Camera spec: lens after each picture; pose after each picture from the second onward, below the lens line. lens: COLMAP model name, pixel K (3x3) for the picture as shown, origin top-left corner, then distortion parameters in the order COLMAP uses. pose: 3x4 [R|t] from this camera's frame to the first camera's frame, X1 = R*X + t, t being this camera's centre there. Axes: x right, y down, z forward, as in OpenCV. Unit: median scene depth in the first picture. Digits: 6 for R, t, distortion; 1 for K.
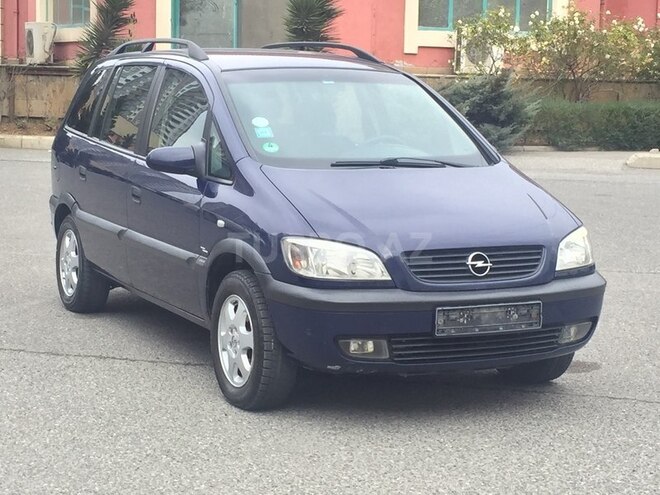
lens RADIAL K [[1388.2, 0, 330.0], [0, 1388.2, 247.5], [0, 0, 1]] dist [0.040645, -0.025186]
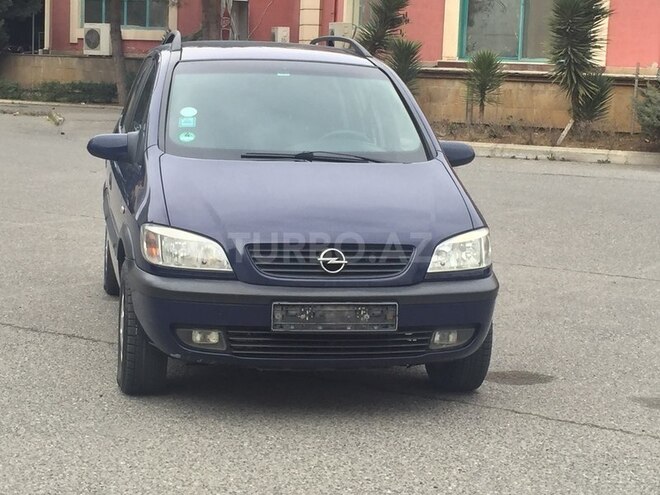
lens RADIAL K [[1388.2, 0, 330.0], [0, 1388.2, 247.5], [0, 0, 1]] dist [0.040645, -0.025186]
pose [[0.964799, 0.048433, -0.258490, 0.357142], [-0.048942, 0.998792, 0.004467, -0.001646], [0.258394, 0.008341, 0.966004, 0.058201]]
